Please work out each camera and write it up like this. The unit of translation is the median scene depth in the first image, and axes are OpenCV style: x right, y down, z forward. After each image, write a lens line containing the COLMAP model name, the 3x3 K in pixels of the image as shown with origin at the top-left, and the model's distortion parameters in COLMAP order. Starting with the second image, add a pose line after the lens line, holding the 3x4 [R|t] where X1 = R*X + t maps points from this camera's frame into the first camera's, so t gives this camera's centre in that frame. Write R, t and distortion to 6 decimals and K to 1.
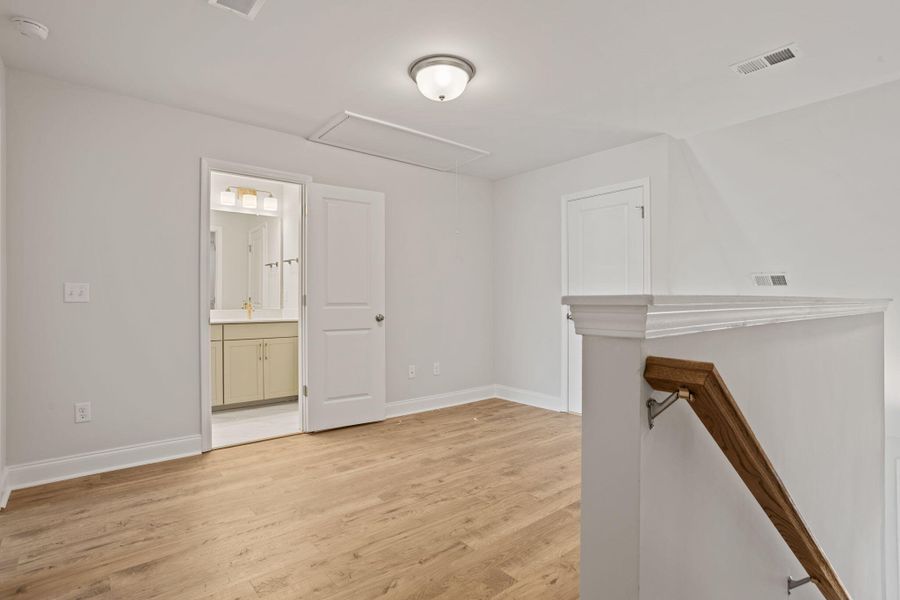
lens RADIAL K [[446.6, 0, 445.3], [0, 446.6, 301.2], [0, 0, 1]] dist [-0.014014, 0.003577]
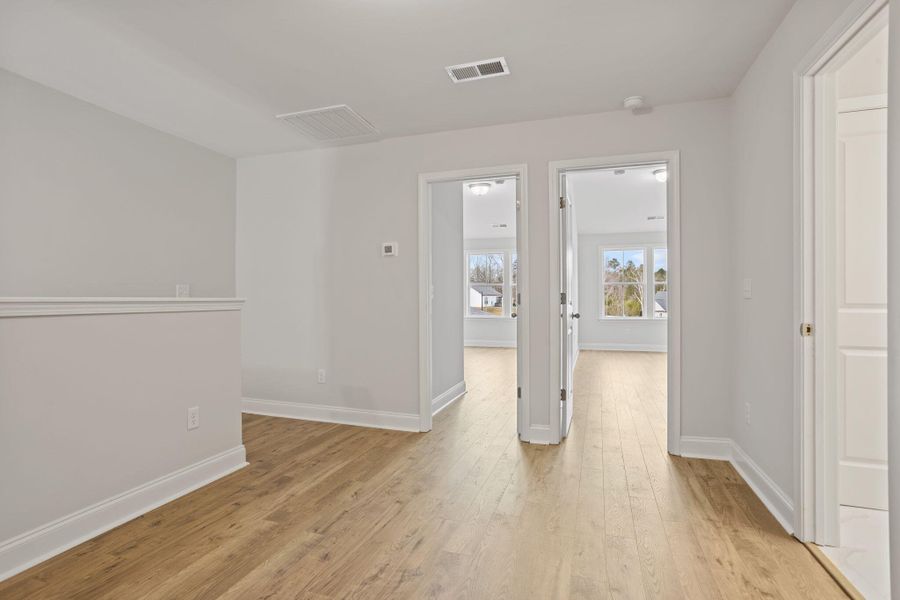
lens RADIAL K [[446.6, 0, 447.9], [0, 446.6, 300.0], [0, 0, 1]] dist [-0.014014, 0.003577]
pose [[-0.844222, 0.002545, -0.535988, 0.274076], [0.005287, 0.999980, -0.003578, 0.002007], [0.535968, -0.005854, -0.844218, 1.633611]]
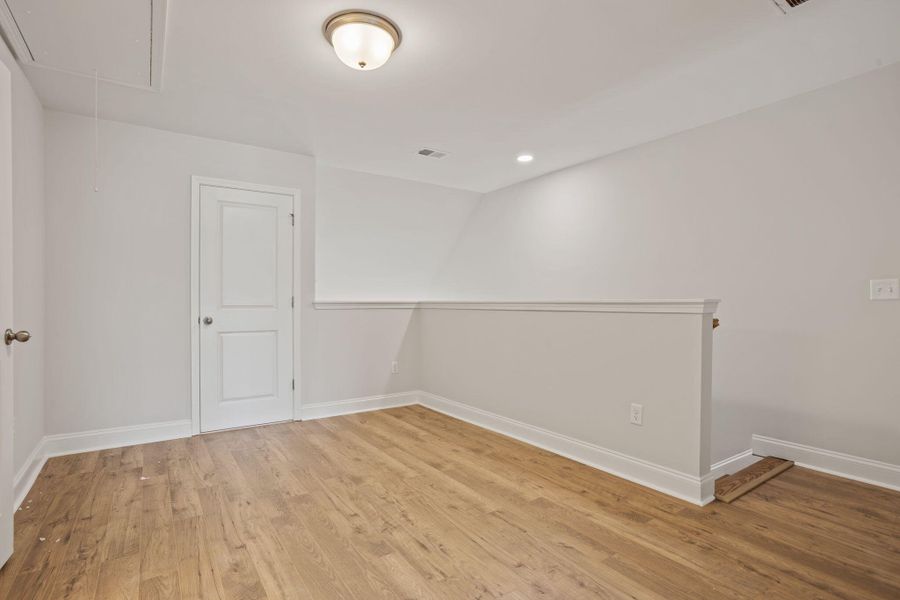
lens RADIAL K [[446.6, 0, 433.1], [0, 446.6, 304.6], [0, 0, 1]] dist [-0.014014, 0.003577]
pose [[0.105005, -0.002267, 0.994469, -0.898244], [-0.003754, 0.999989, 0.002676, 0.002627], [-0.994465, -0.004014, 0.104995, 0.826887]]
